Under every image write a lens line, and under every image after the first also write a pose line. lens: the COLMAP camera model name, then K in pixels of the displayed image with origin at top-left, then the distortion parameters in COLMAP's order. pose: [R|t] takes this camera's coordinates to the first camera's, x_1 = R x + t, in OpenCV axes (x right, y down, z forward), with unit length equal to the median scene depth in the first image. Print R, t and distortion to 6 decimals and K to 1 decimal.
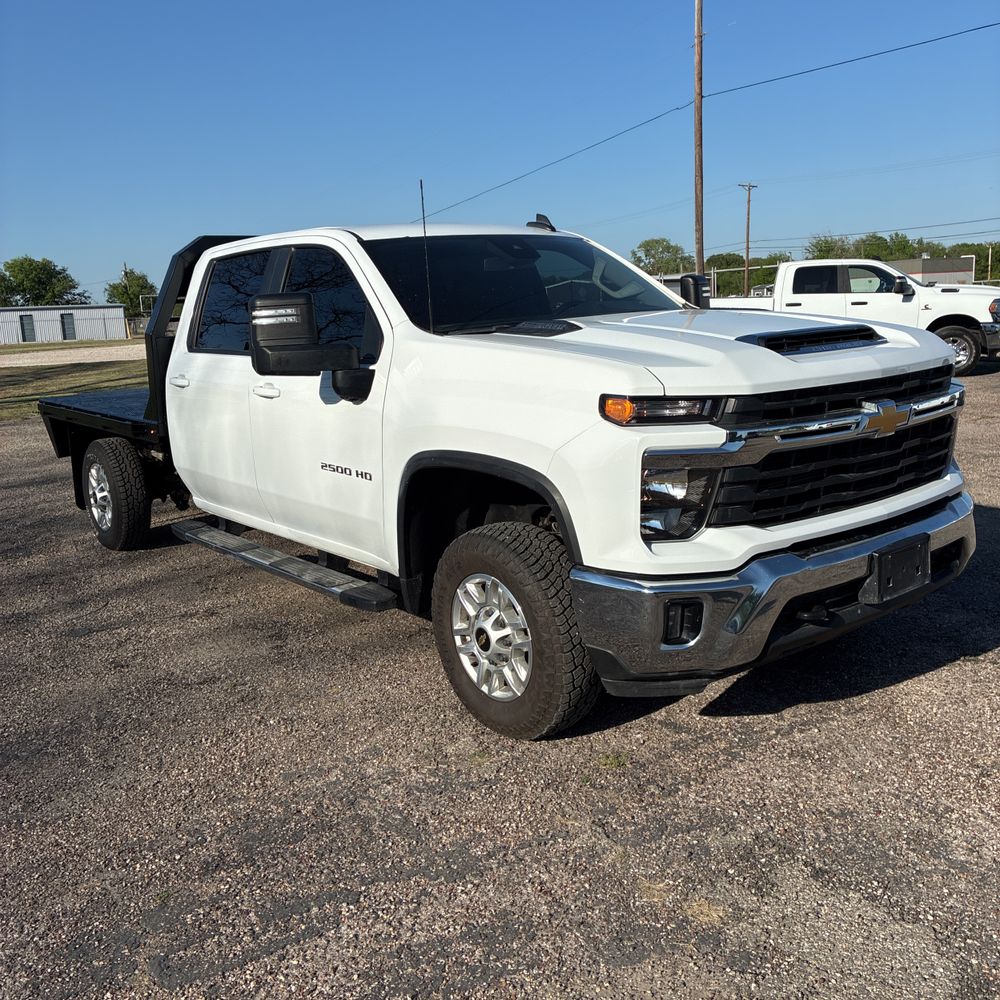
lens RADIAL K [[1006.8, 0, 506.6], [0, 1006.8, 497.8], [0, 0, 1]] dist [0.021776, -0.000383]
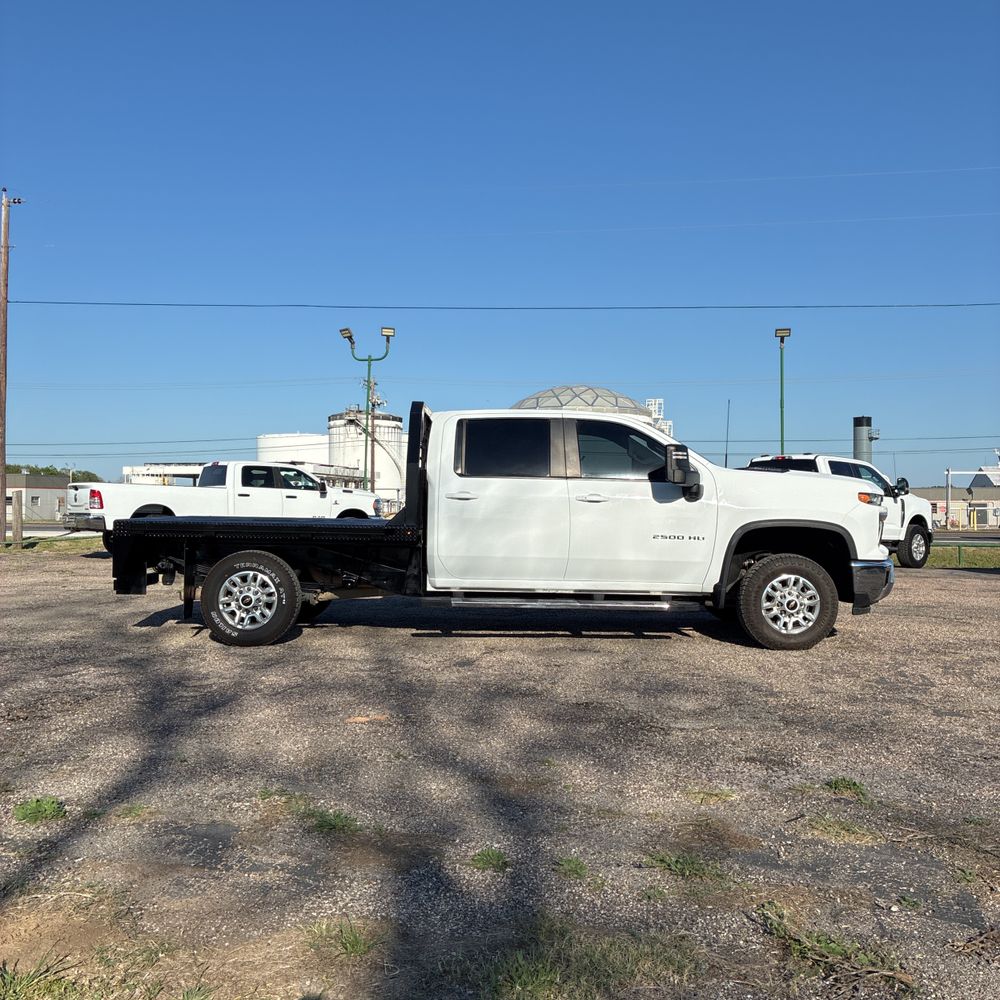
lens RADIAL K [[999.9, 0, 500.0], [0, 999.9, 500.0], [0, 0, 1]] dist [0.041453, -0.027705]
pose [[0.636030, 0.051060, 0.769973, -1.798233], [0.112701, 0.980963, -0.158147, 0.161964], [-0.763390, 0.187363, 0.618167, 0.067844]]
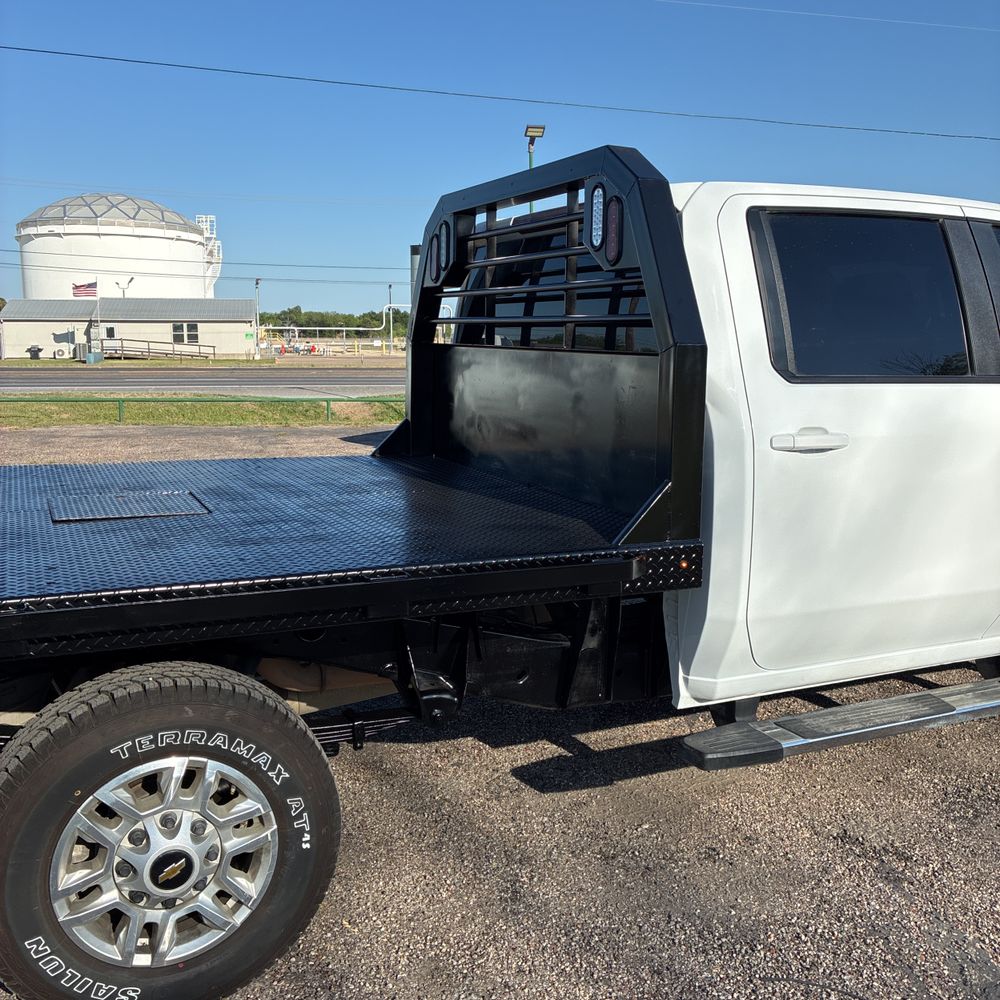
lens RADIAL K [[1011.4, 0, 500.8], [0, 1011.4, 494.5], [0, 0, 1]] dist [0.041713, -0.037570]
pose [[0.242134, -0.106146, 0.964419, -1.081536], [0.167319, 0.983674, 0.066256, -0.189376], [-0.955707, 0.145323, 0.255941, 1.298967]]
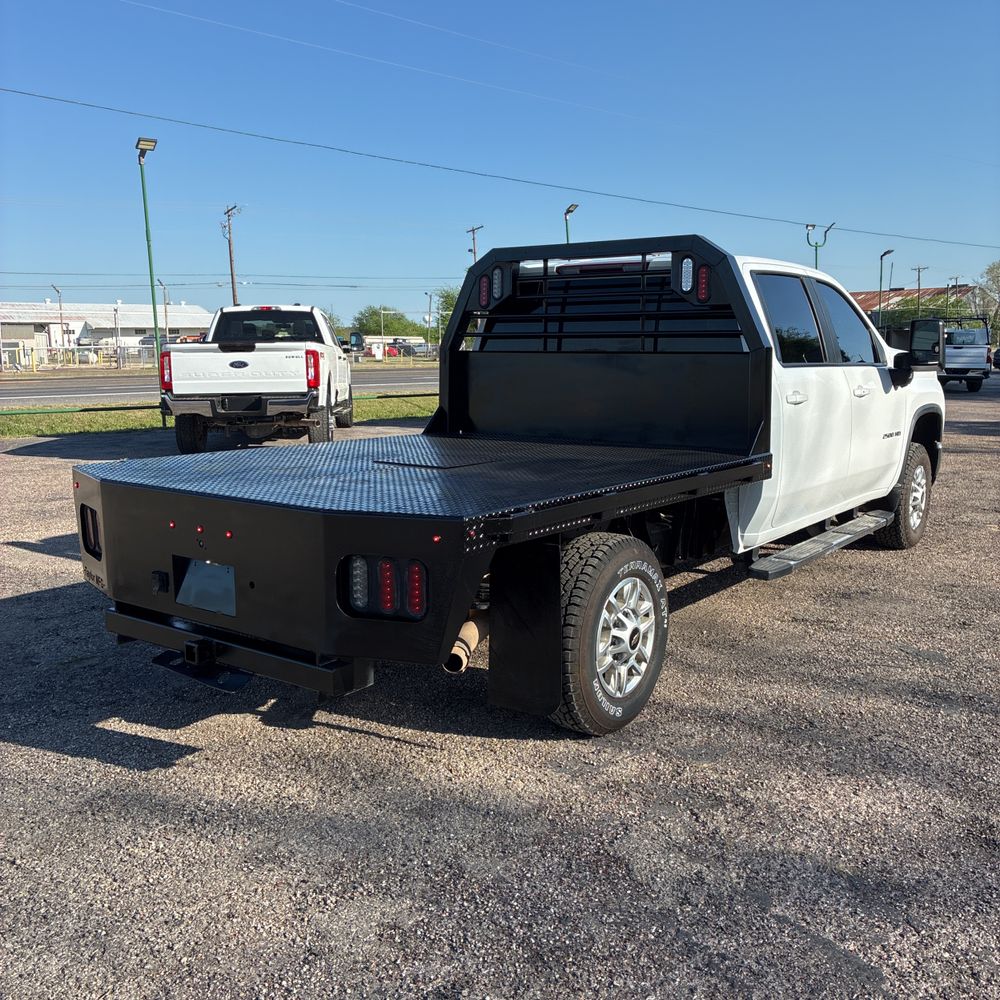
lens RADIAL K [[1013.8, 0, 500.0], [0, 1013.8, 500.0], [0, 0, 1]] dist [0.027366, -0.001911]
pose [[-0.248260, -0.104064, 0.963088, -1.490514], [0.201390, 0.966945, 0.156394, -0.288712], [-0.947528, 0.232782, -0.219096, 1.893132]]
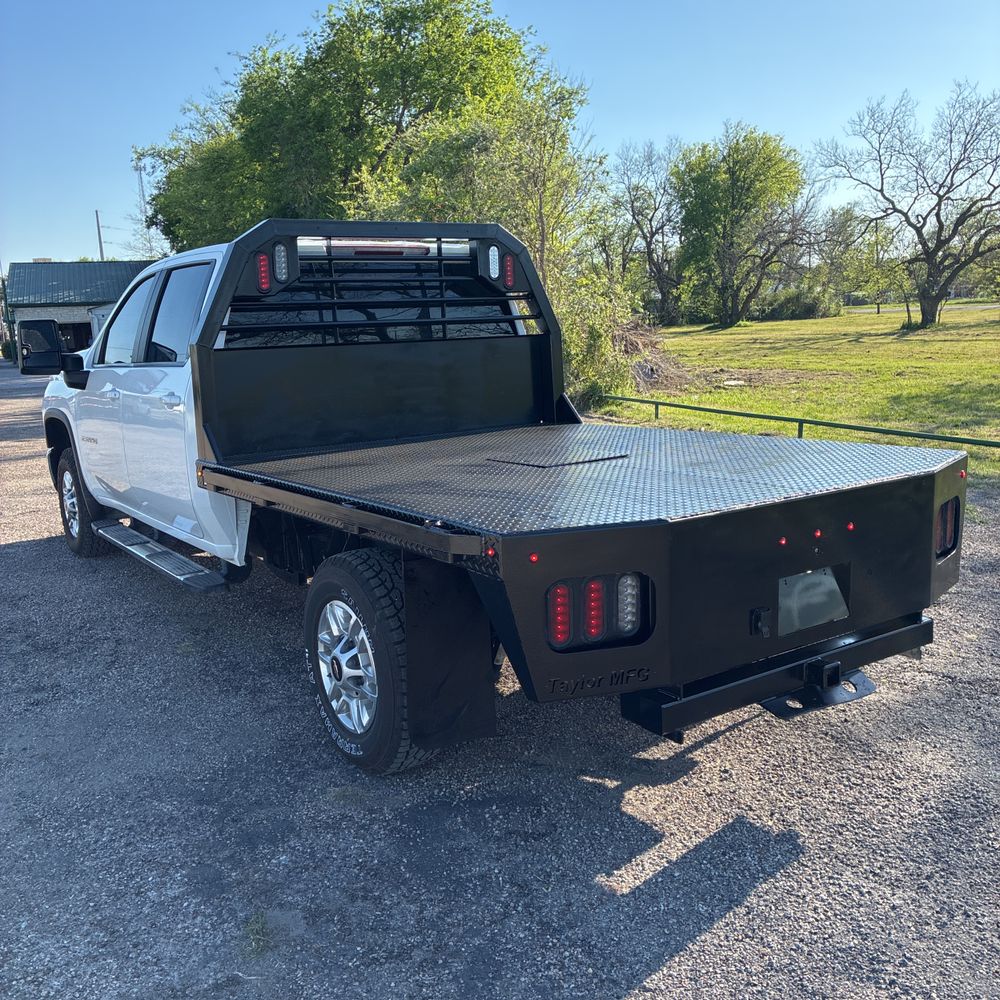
lens RADIAL K [[1009.9, 0, 496.0], [0, 1009.9, 497.1], [0, 0, 1]] dist [0.027863, -0.002633]
pose [[-0.992083, 0.069451, 0.104632, -0.517807], [0.102423, 0.929571, 0.354128, -0.477879], [-0.072668, 0.362041, -0.929325, 2.594323]]
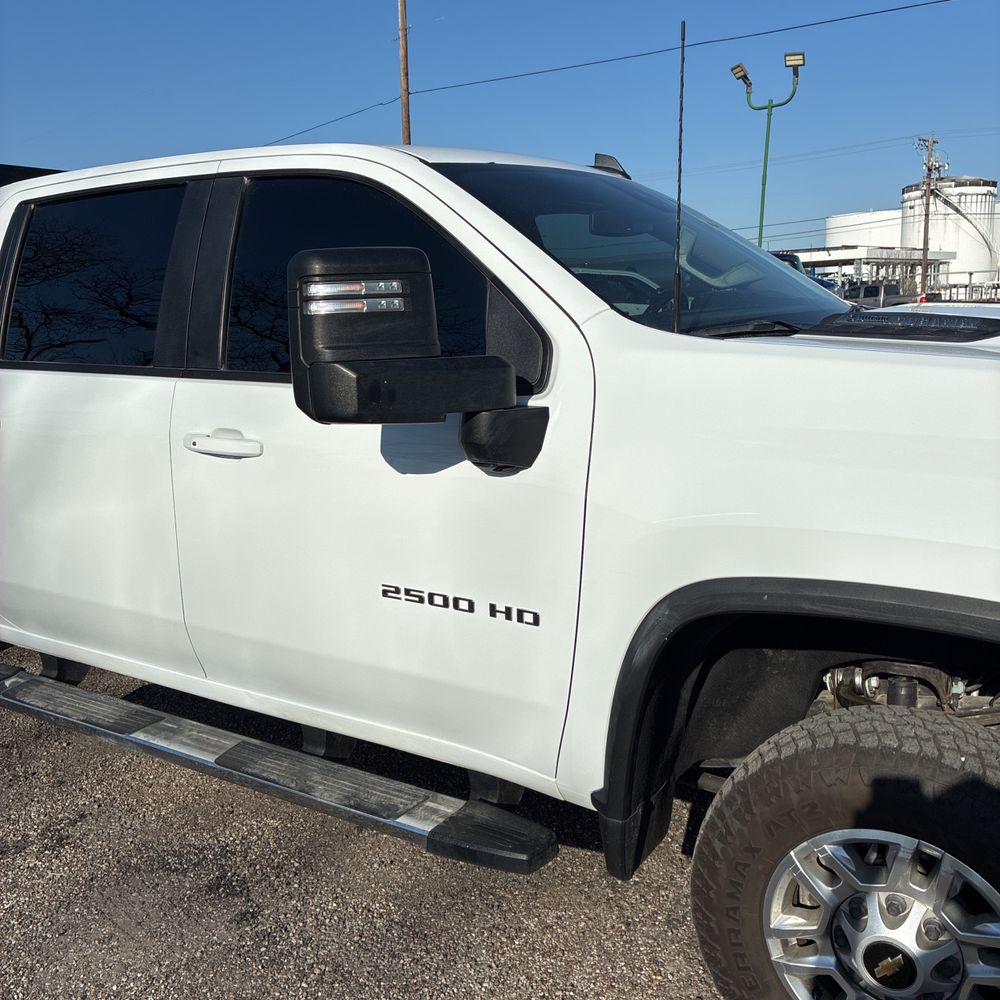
lens RADIAL K [[1009.9, 0, 496.0], [0, 1009.9, 497.1], [0, 0, 1]] dist [0.027863, -0.002633]
pose [[0.948539, -0.042529, 0.313791, -0.292221], [0.045487, 0.998963, -0.002107, -0.076661], [-0.313376, 0.016272, 0.949490, 0.492914]]
